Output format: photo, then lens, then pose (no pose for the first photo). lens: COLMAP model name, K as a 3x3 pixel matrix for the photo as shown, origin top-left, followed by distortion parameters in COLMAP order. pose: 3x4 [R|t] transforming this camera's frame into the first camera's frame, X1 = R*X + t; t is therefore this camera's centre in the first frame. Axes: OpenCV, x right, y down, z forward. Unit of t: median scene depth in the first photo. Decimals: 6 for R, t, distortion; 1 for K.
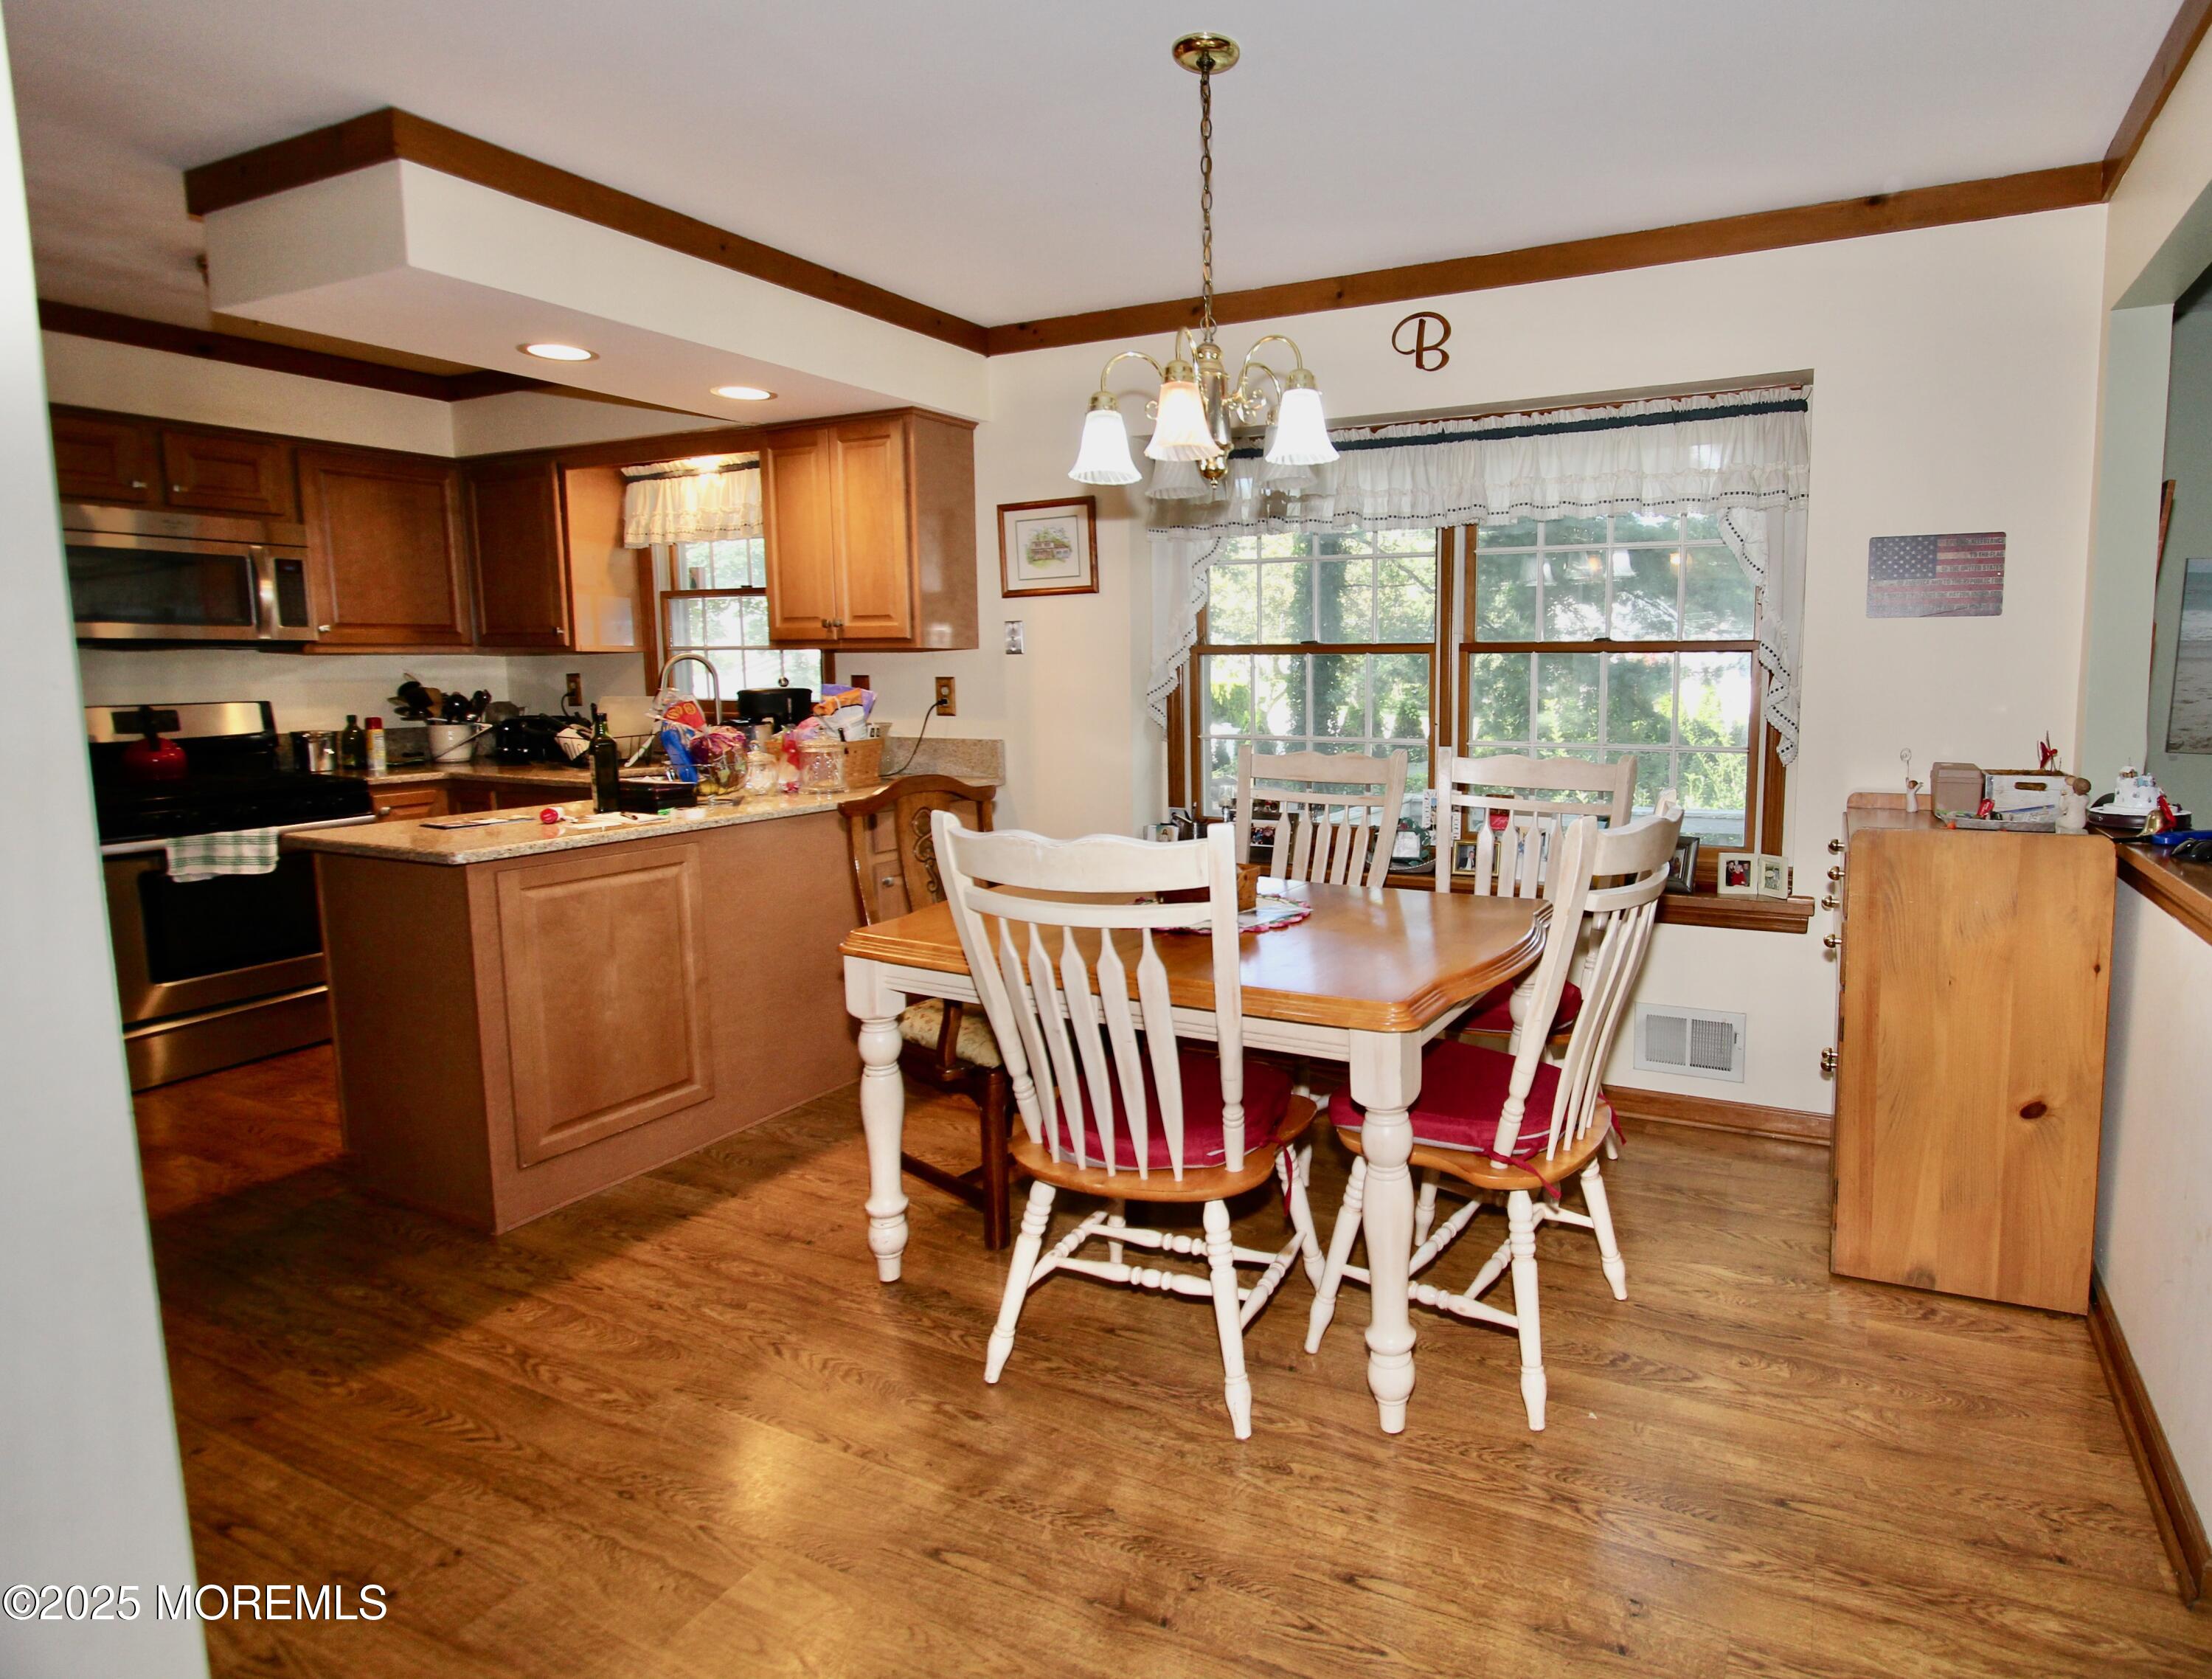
lens RADIAL K [[1197.8, 0, 1311.8], [0, 1197.8, 801.9], [0, 0, 1]] dist [-0.009235, 0.000556]
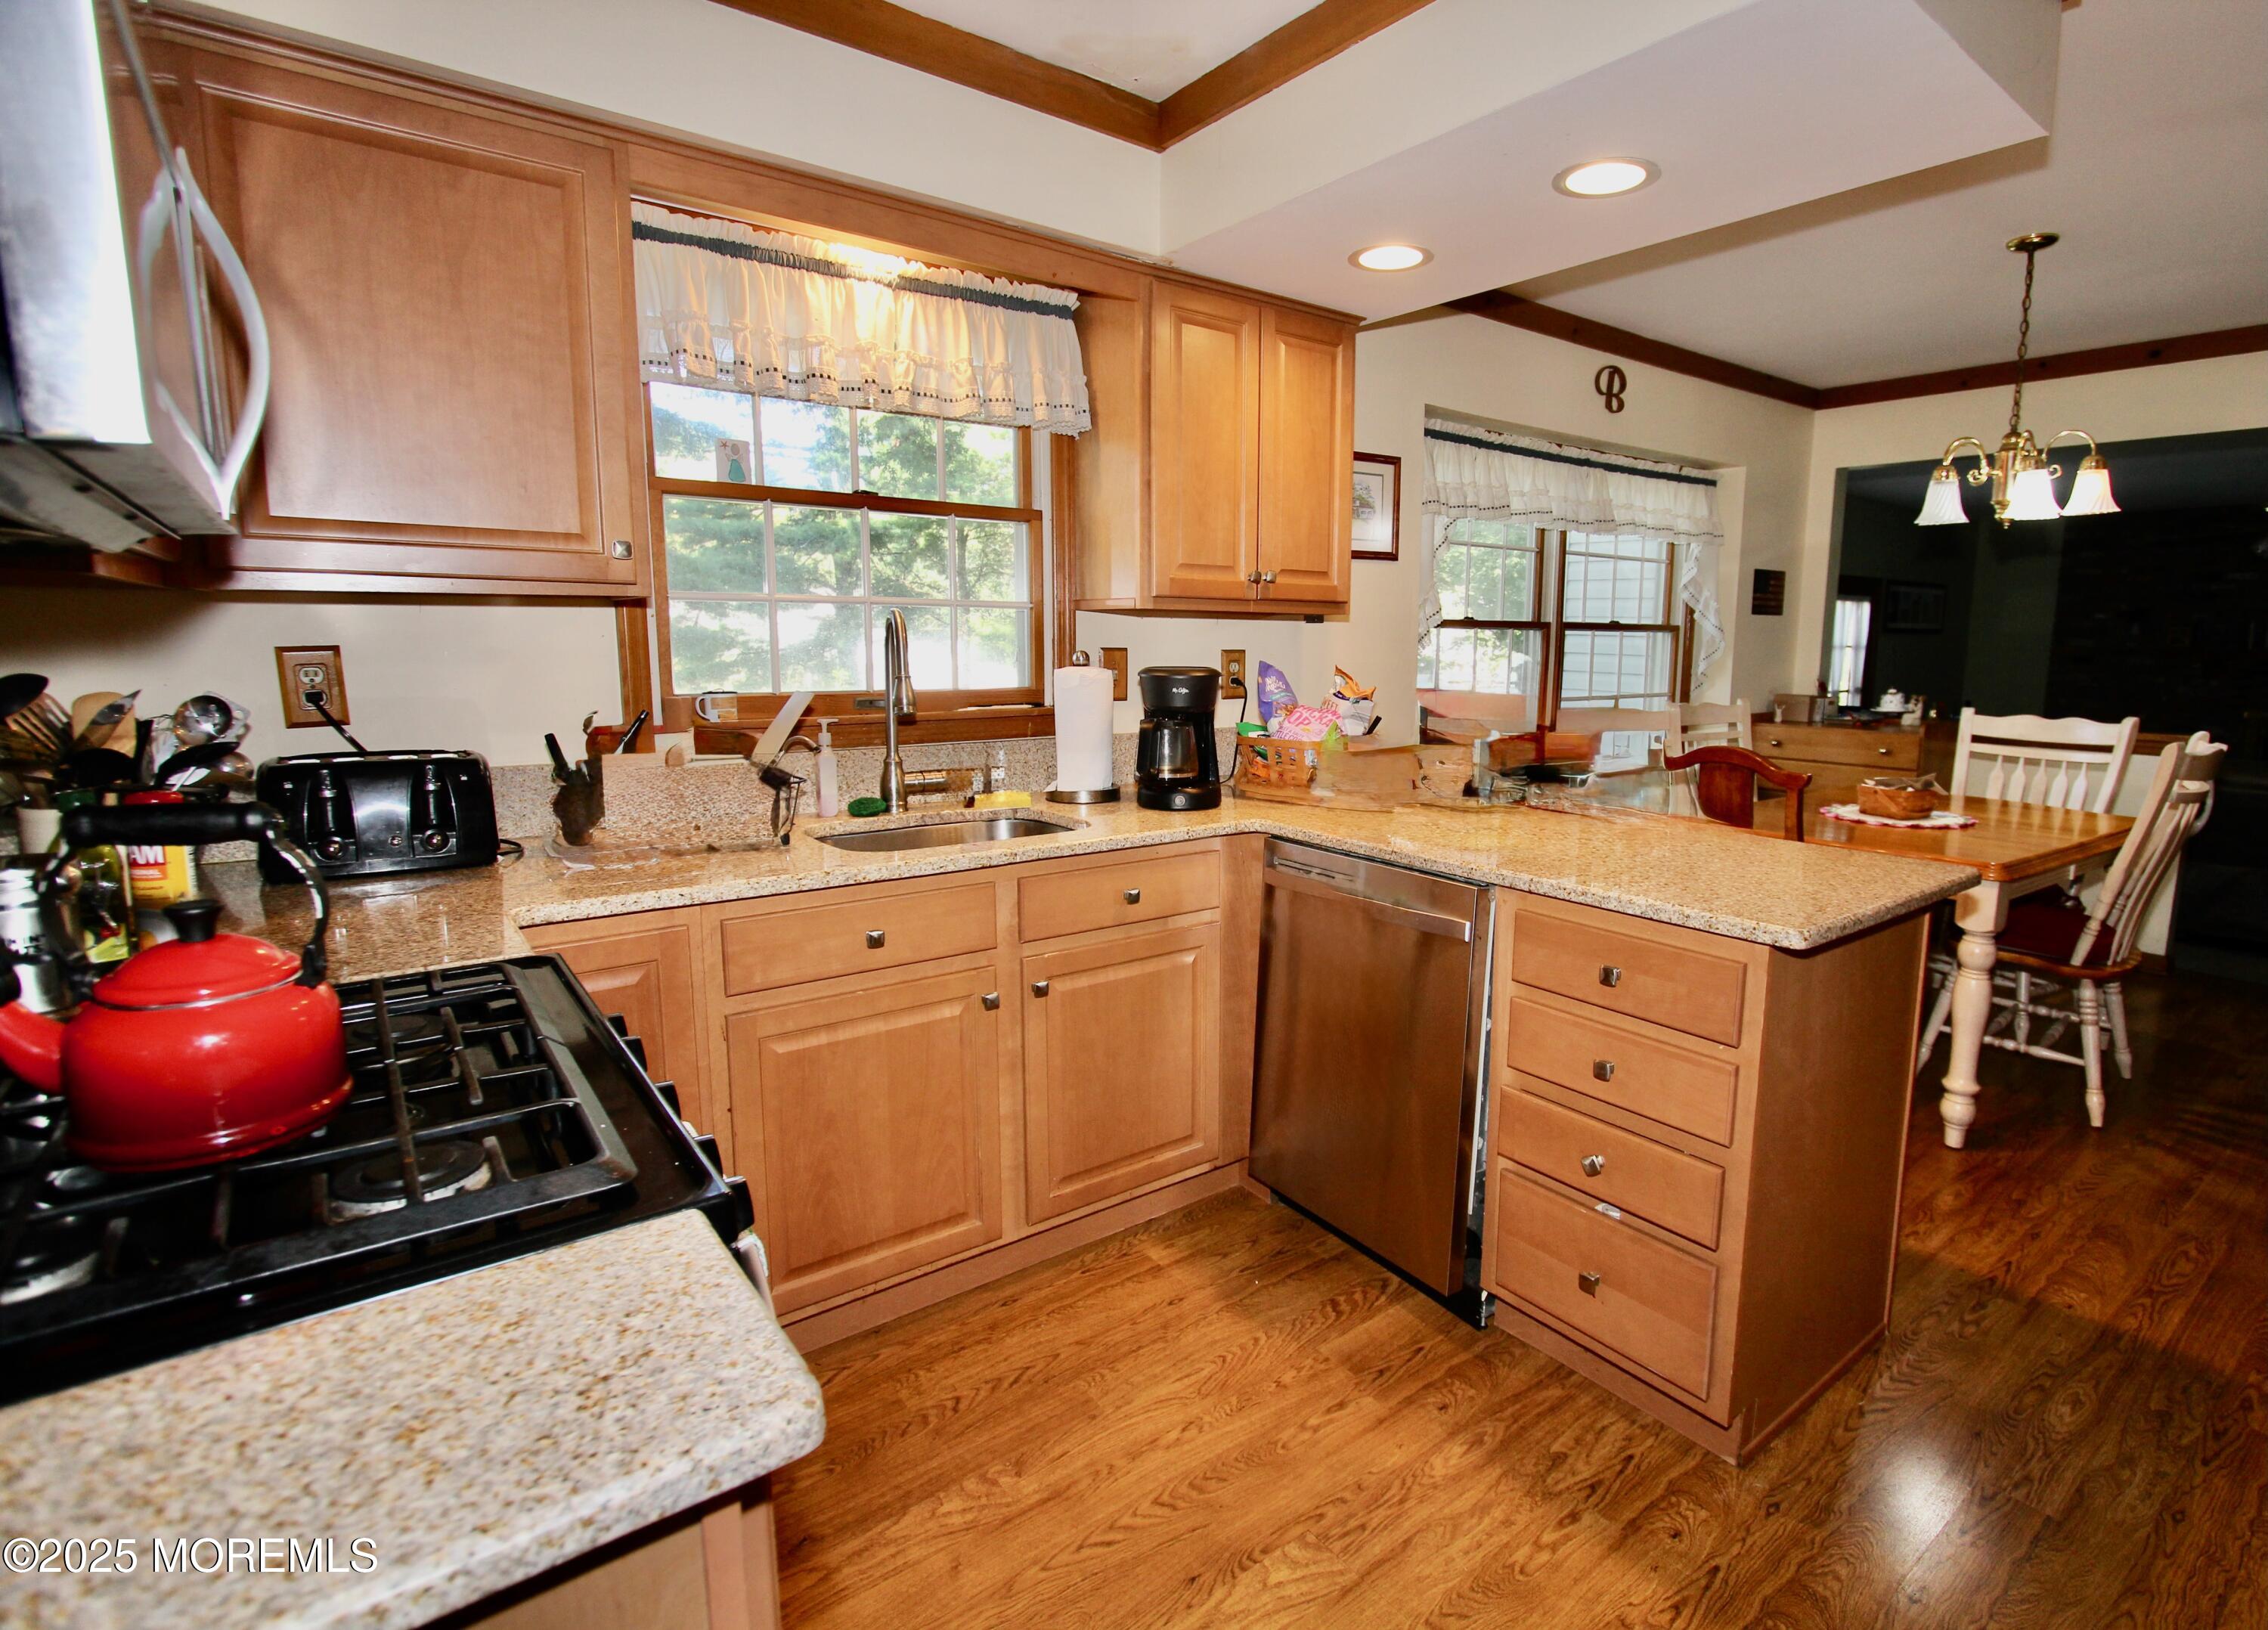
lens RADIAL K [[1124.1, 0, 1230.0], [0, 1124.1, 796.5], [0, 0, 1]] dist [-0.011184, 0.002125]
pose [[0.448070, -0.127379, 0.884877, -1.225998], [0.081851, 0.991485, 0.101279, -0.104395], [-0.890244, 0.027048, 0.454681, 0.832068]]
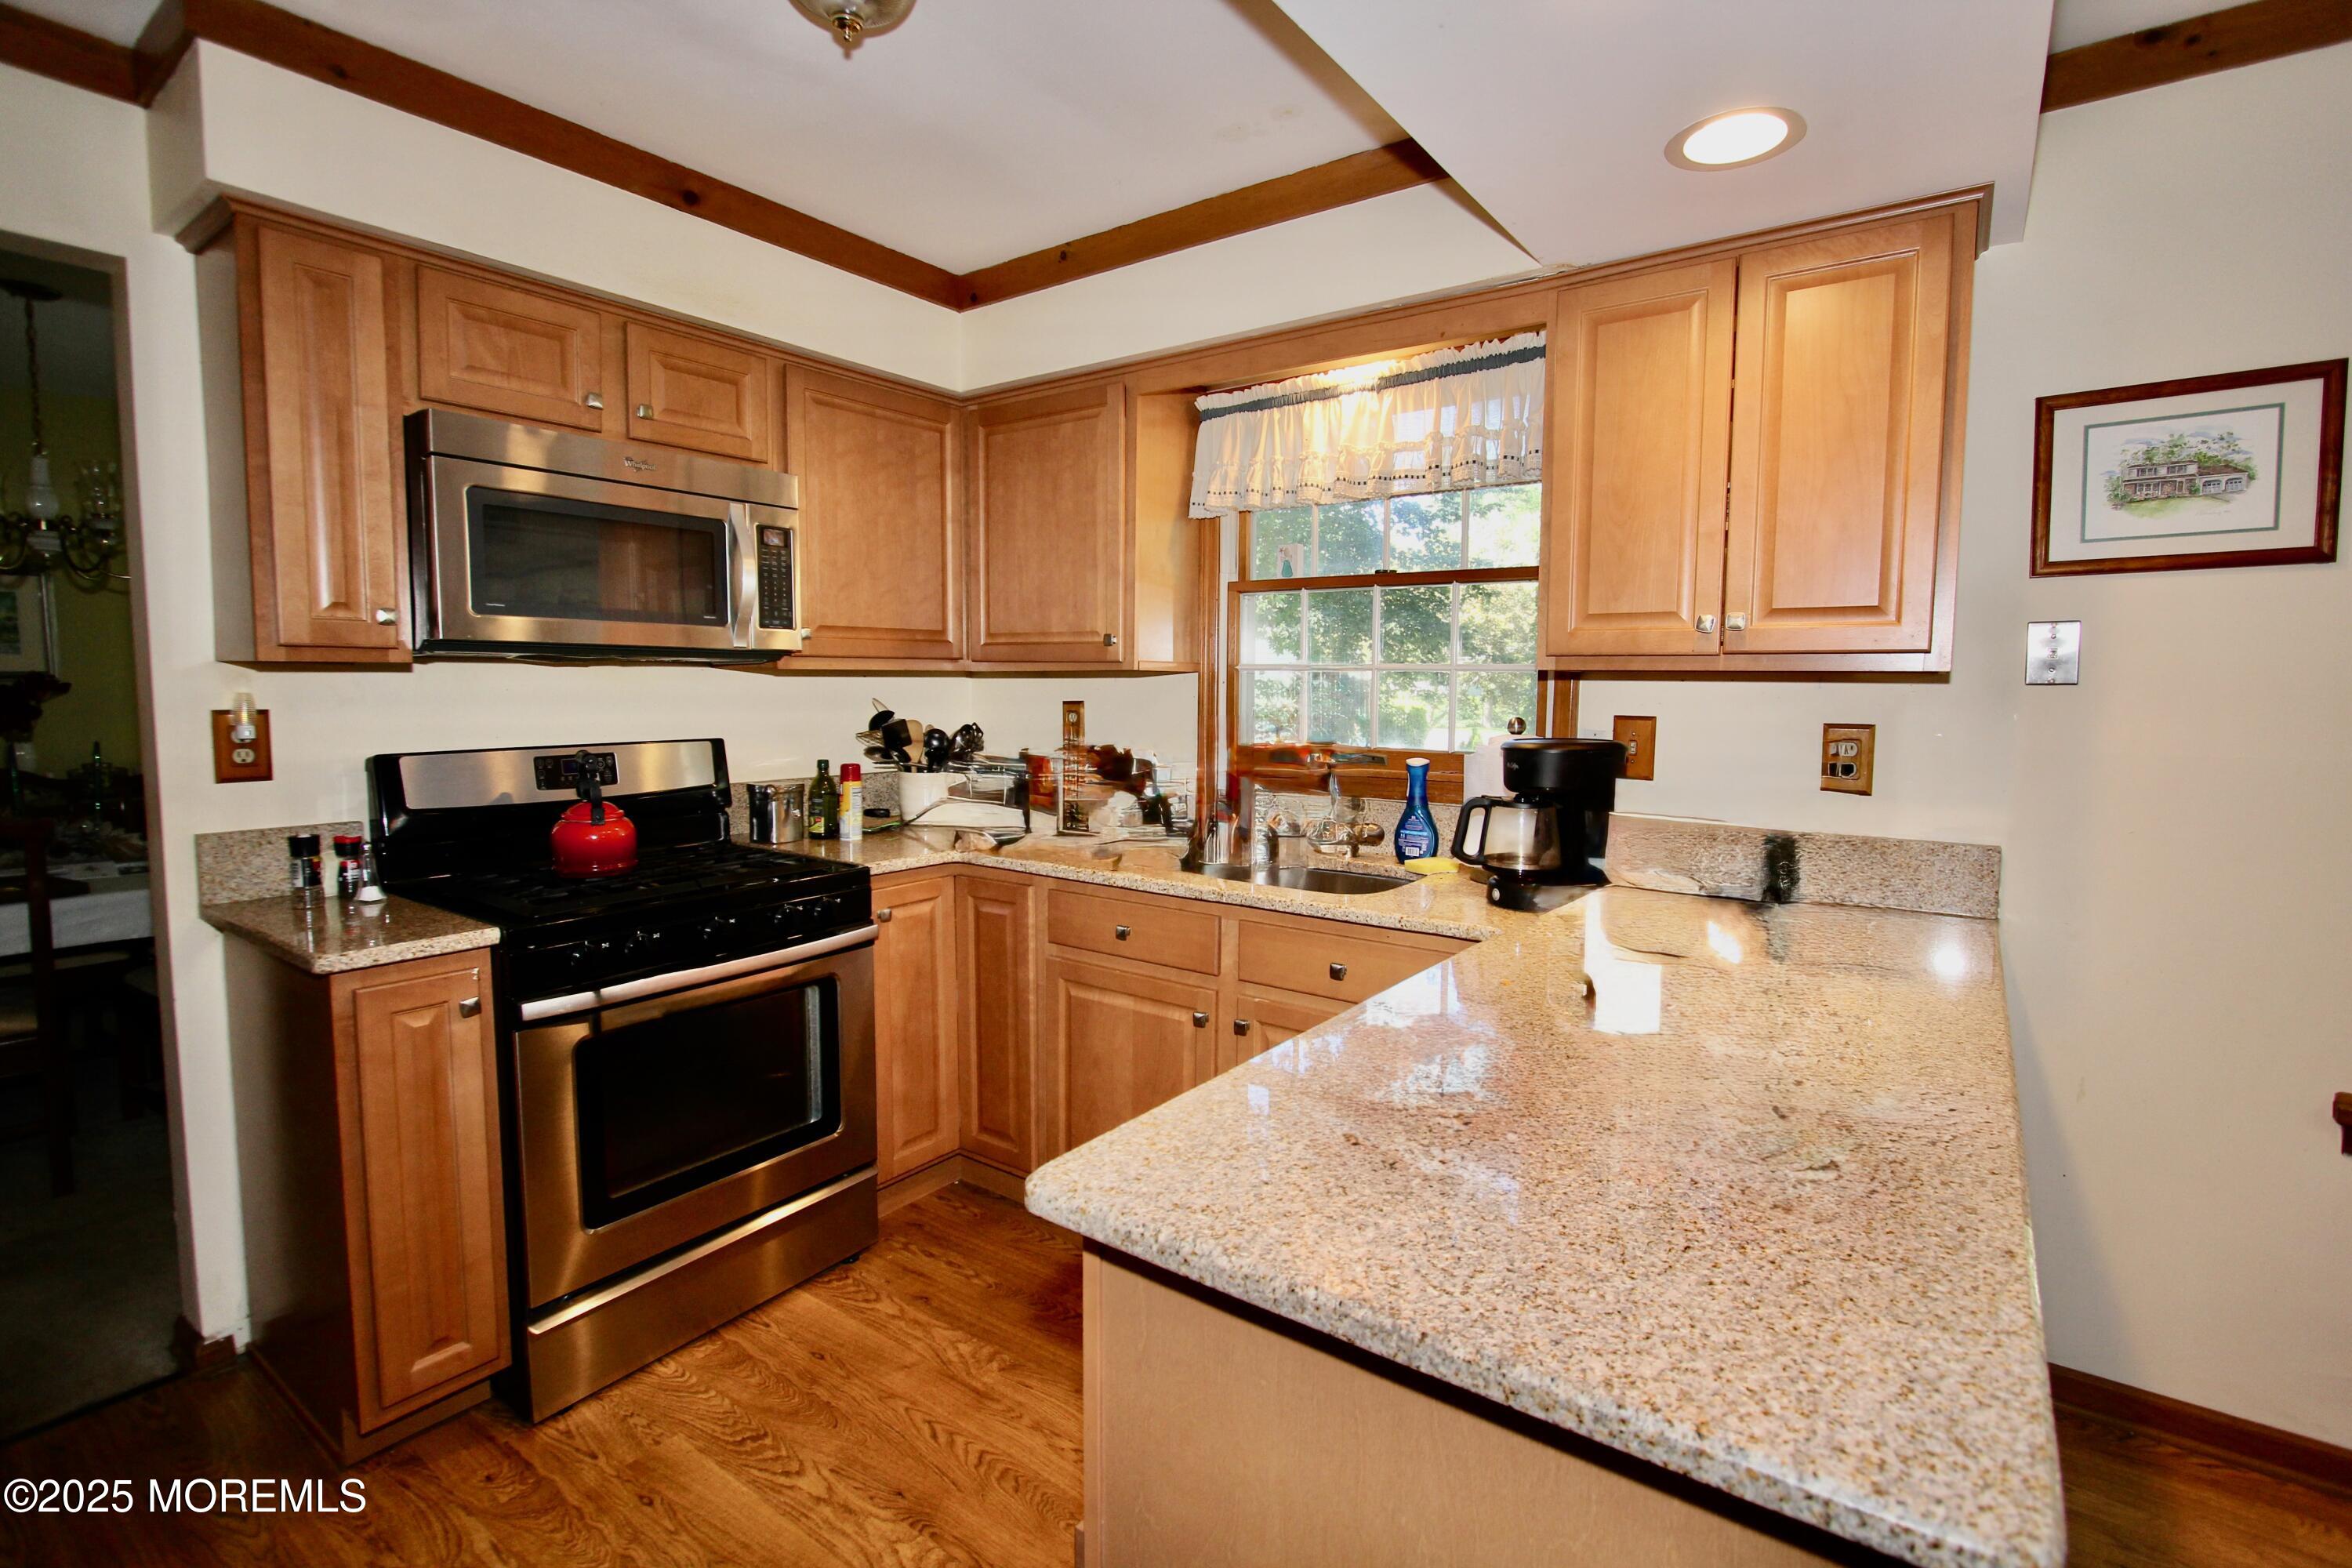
lens RADIAL K [[1081.4, 0, 1195.5], [0, 1081.4, 772.3], [0, 0, 1]] dist [-0.012719, 0.001629]
pose [[0.979938, 0.027173, -0.197439, -0.628865], [-0.033578, 0.999011, -0.029161, -0.072448], [0.196452, 0.035206, 0.979881, 0.574203]]
